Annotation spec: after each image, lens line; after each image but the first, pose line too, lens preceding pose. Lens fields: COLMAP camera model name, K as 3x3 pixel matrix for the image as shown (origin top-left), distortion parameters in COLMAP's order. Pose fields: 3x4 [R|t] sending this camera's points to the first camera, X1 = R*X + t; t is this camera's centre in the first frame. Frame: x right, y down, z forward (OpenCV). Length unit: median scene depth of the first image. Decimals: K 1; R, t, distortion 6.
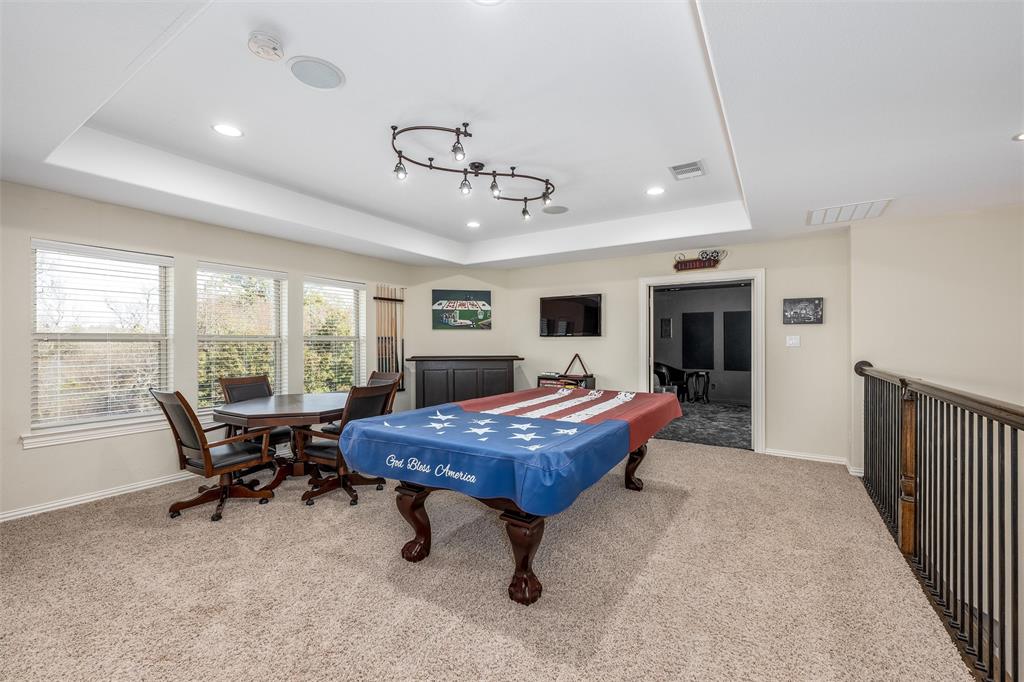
lens RADIAL K [[428.3, 0, 509.7], [0, 428.3, 342.5], [0, 0, 1]] dist [-0.003642, -0.000335]
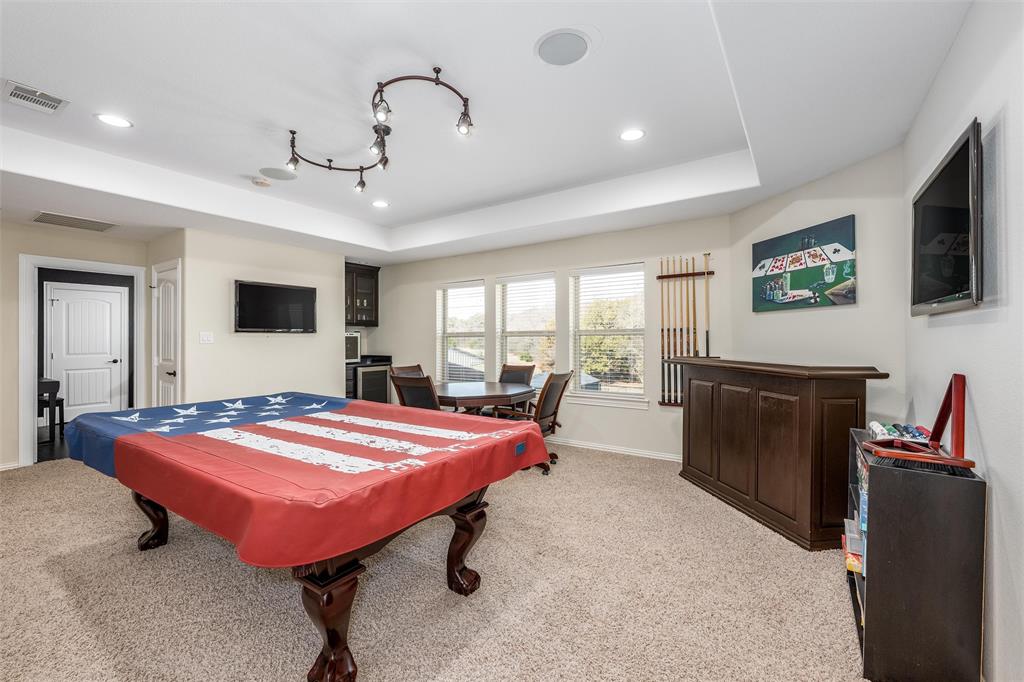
lens RADIAL K [[428.3, 0, 510.3], [0, 428.3, 339.8], [0, 0, 1]] dist [-0.003642, -0.000335]
pose [[-0.048479, 0.002208, -0.998822, 0.412085], [0.000394, 0.999998, 0.002191, 0.004917], [0.998824, -0.000288, -0.048480, 0.688861]]
